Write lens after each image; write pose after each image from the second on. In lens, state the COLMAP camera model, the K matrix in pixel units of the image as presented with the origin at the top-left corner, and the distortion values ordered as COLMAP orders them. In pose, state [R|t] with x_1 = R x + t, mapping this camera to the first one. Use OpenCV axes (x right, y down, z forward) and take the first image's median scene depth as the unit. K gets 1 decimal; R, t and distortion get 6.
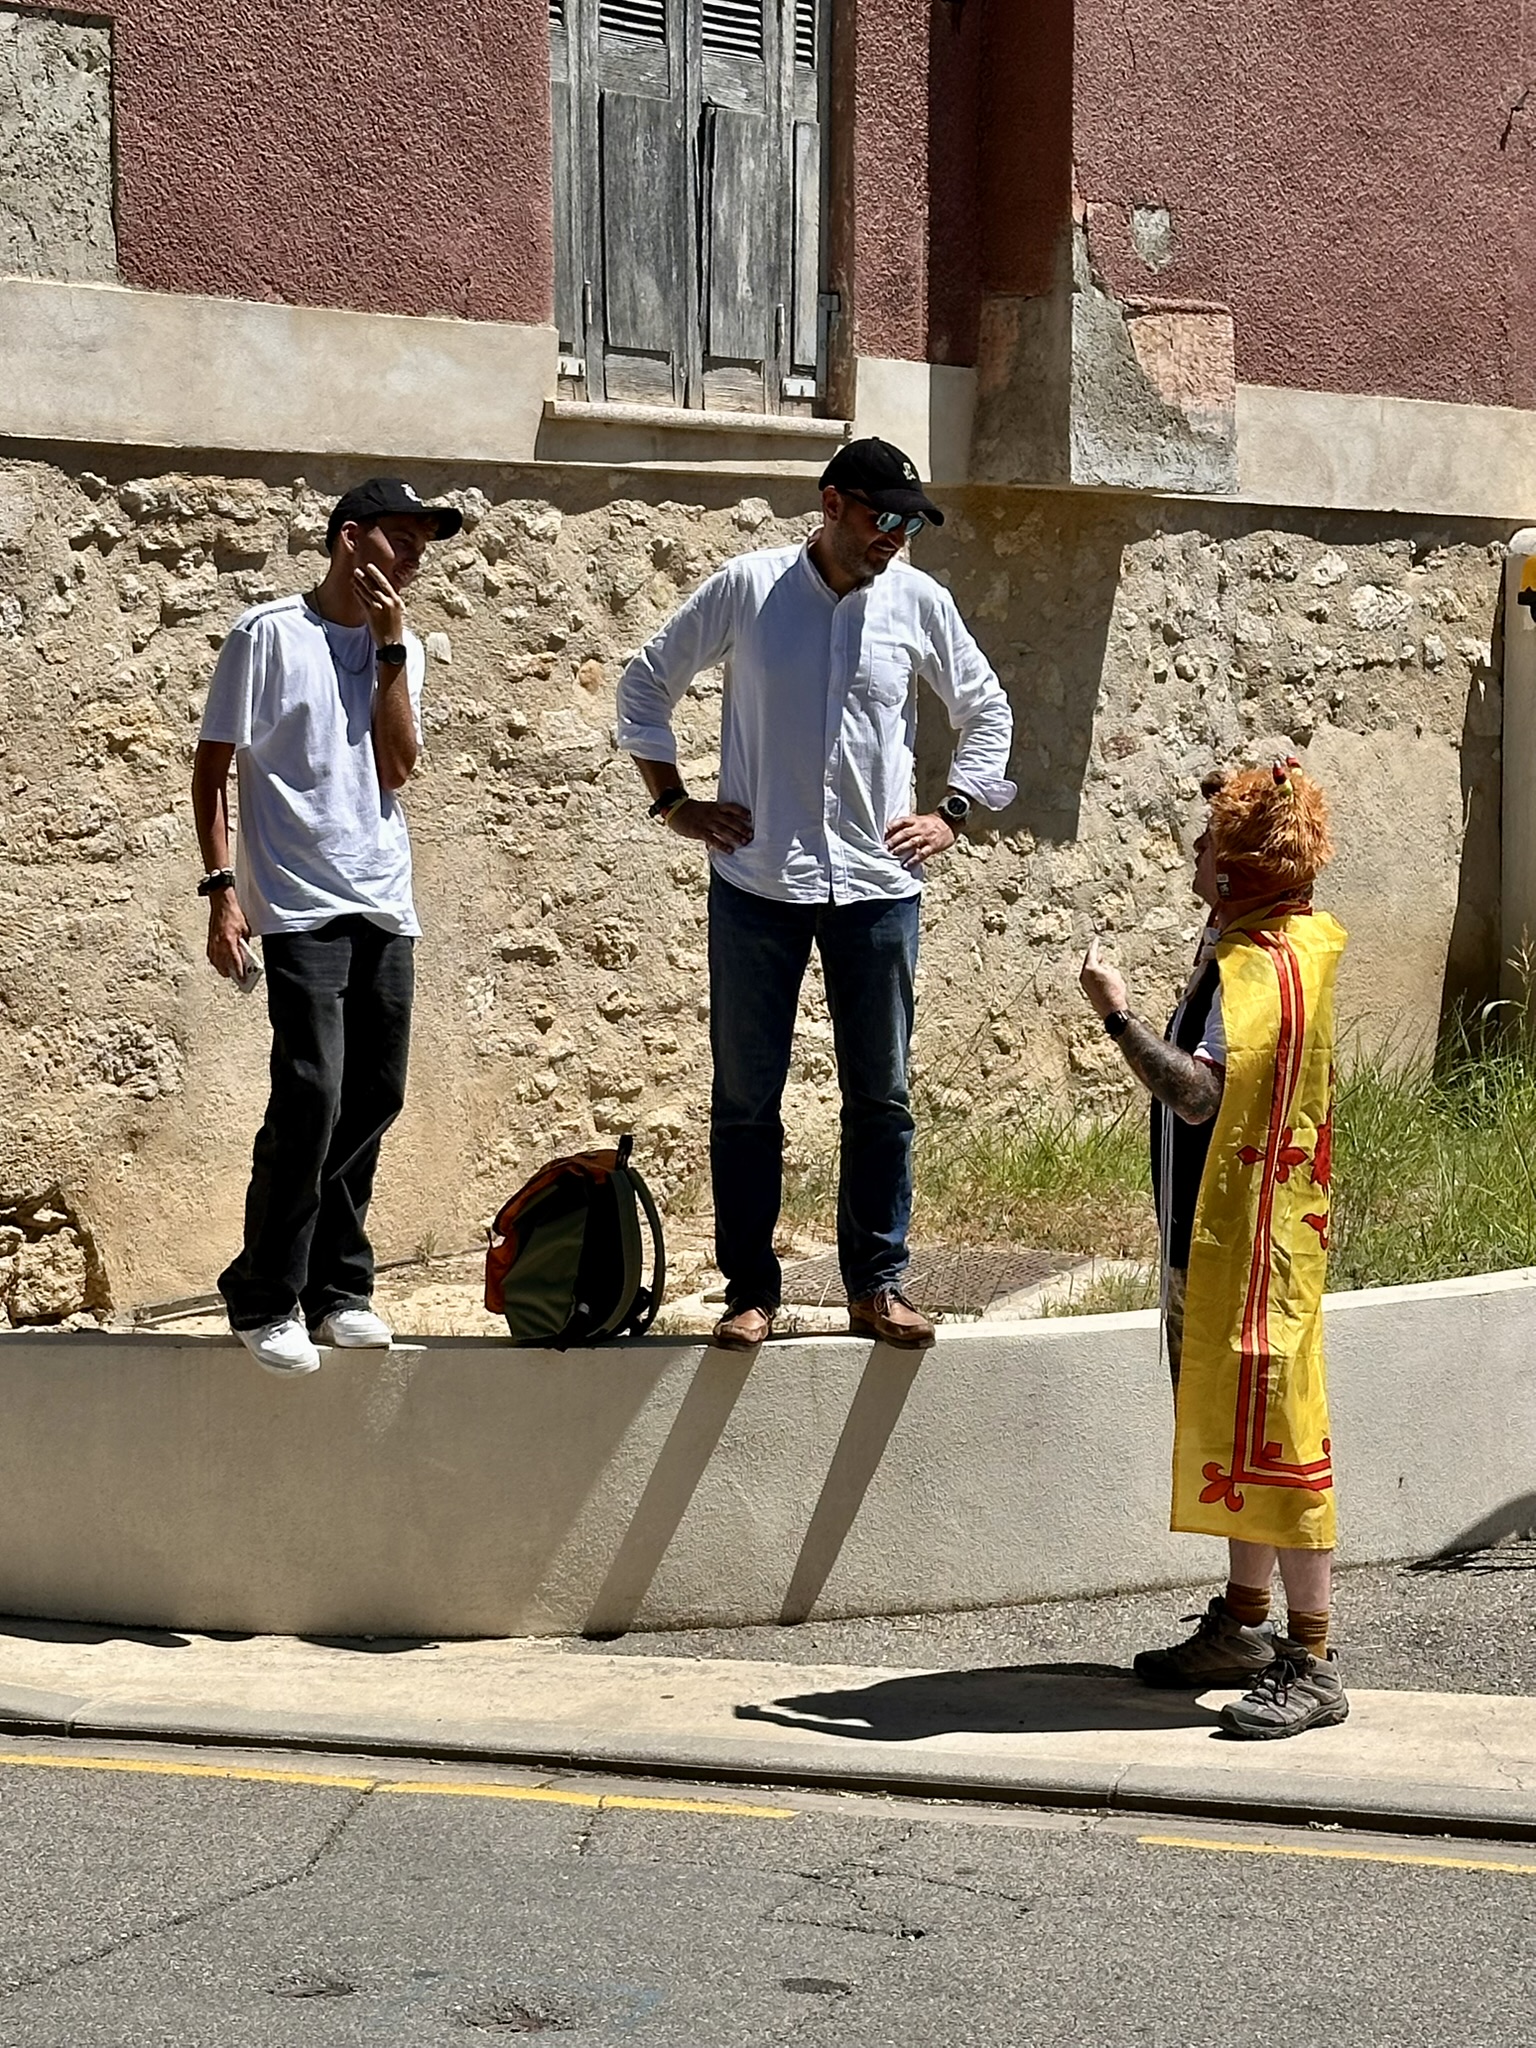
lens RADIAL K [[4624.1, 0, 768.1], [0, 4624.1, 1022.0], [0, 0, 1]] dist [0.073482, 0.000000]
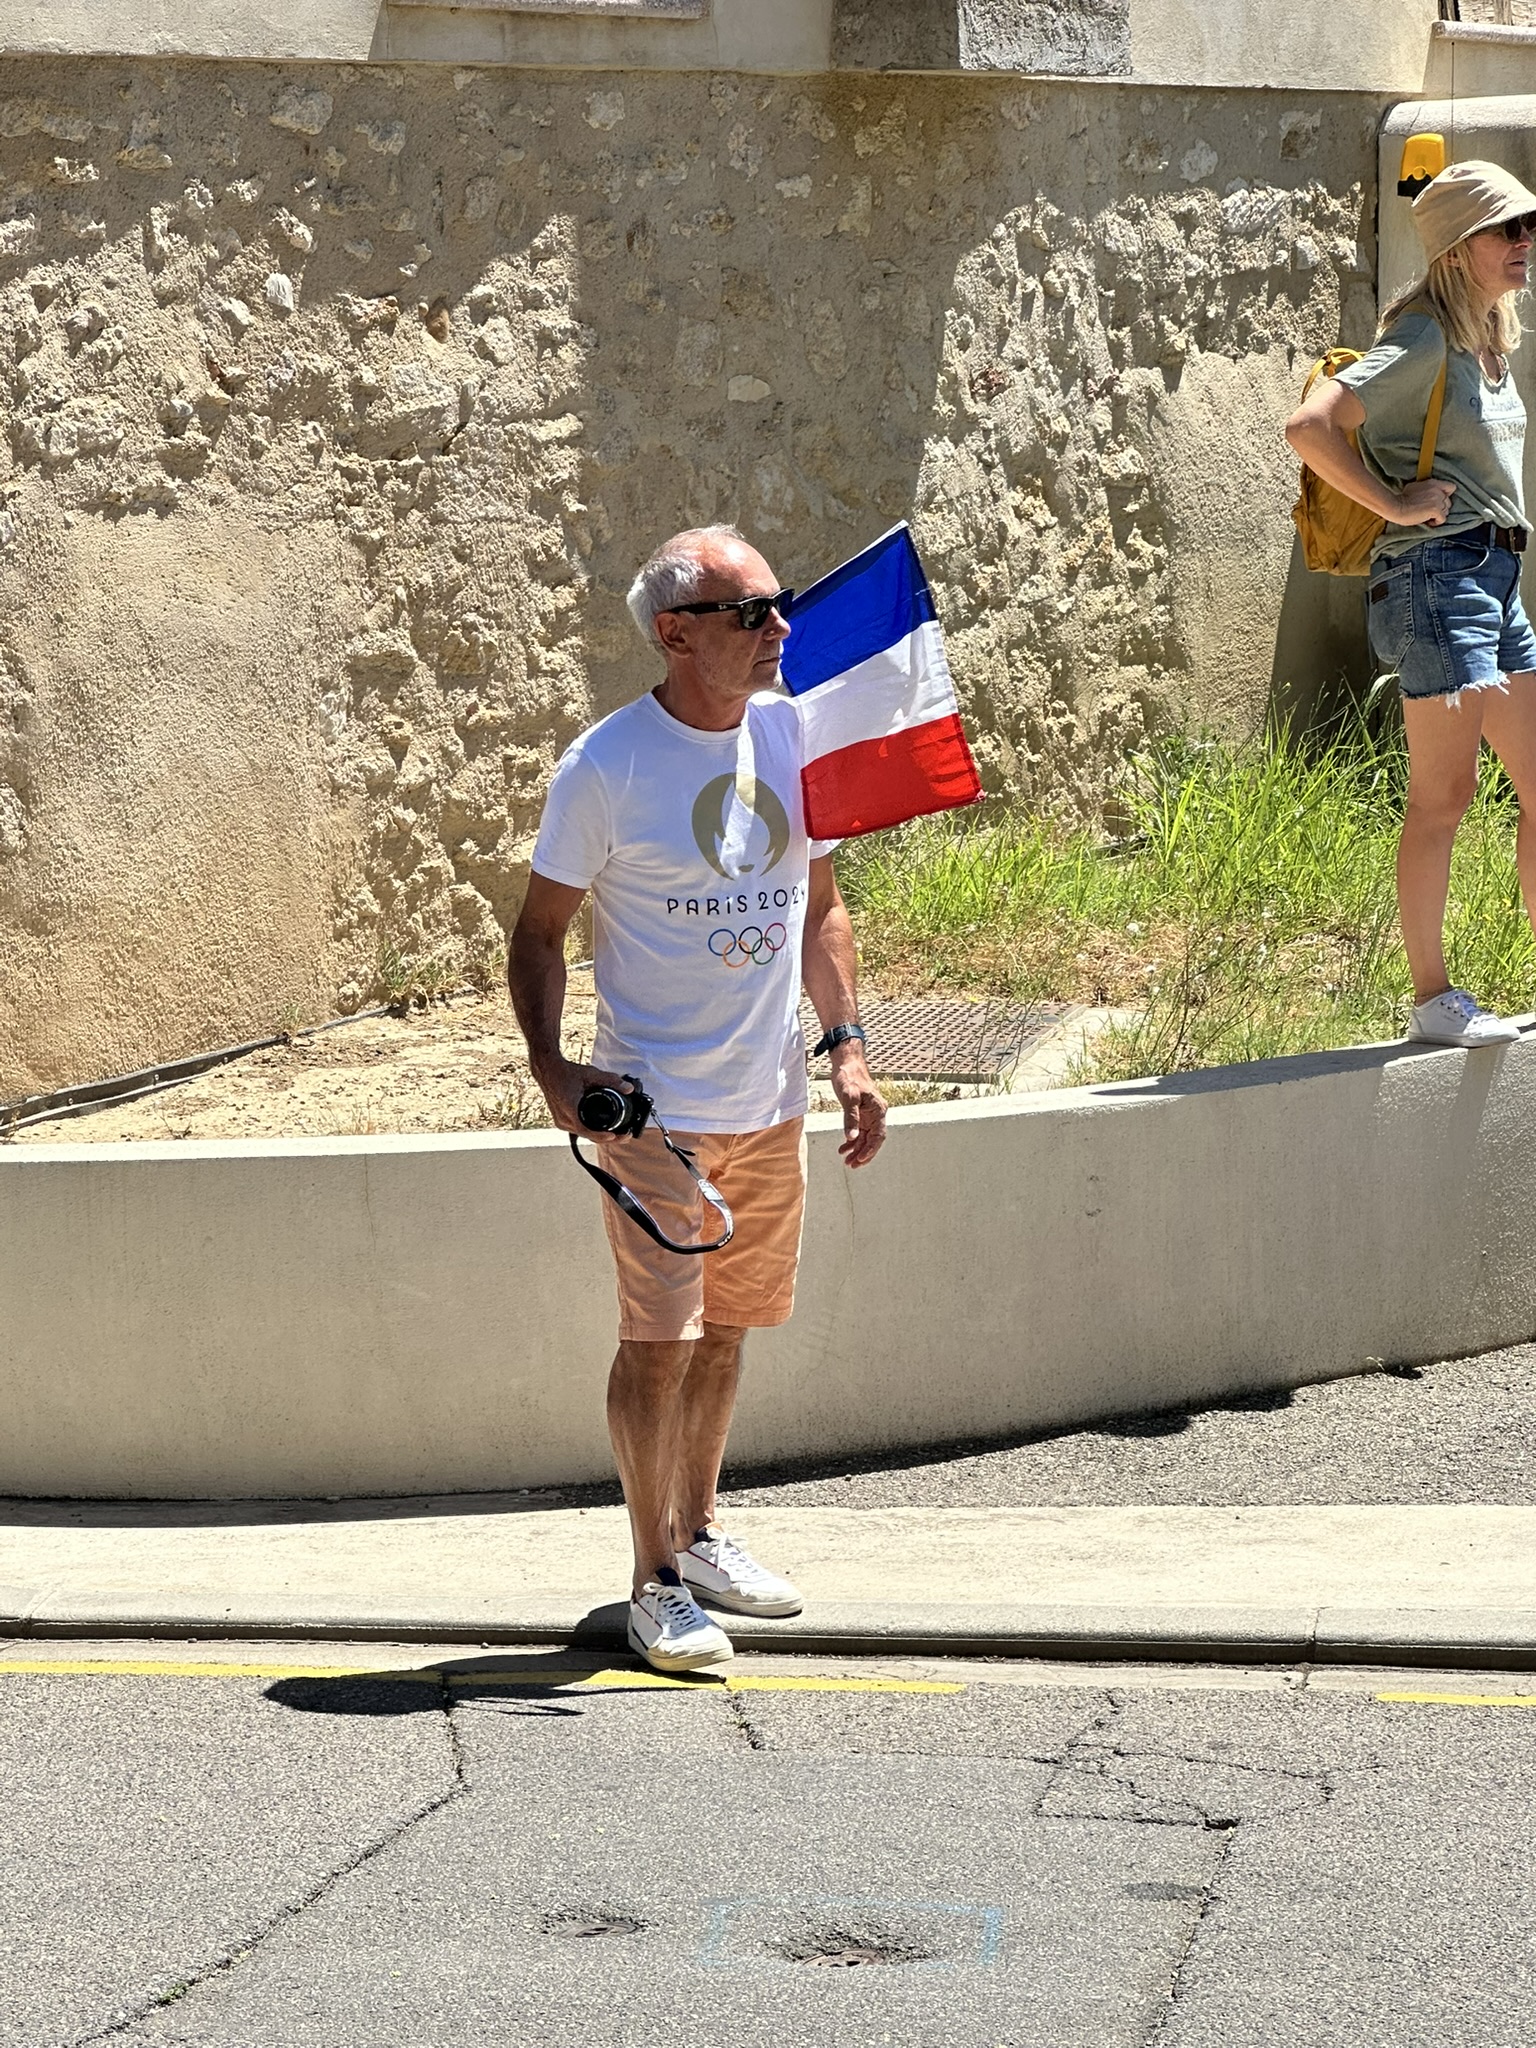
lens RADIAL K [[5665.6, 0, 768.0], [0, 5665.6, 1025.7], [0, 0, 1]] dist [0.089763, 0.000000]
pose [[0.990907, -0.036506, 0.129503, -0.106238], [0.028287, 0.997501, 0.064745, -0.012287], [-0.131543, -0.060493, 0.989463, -0.011145]]
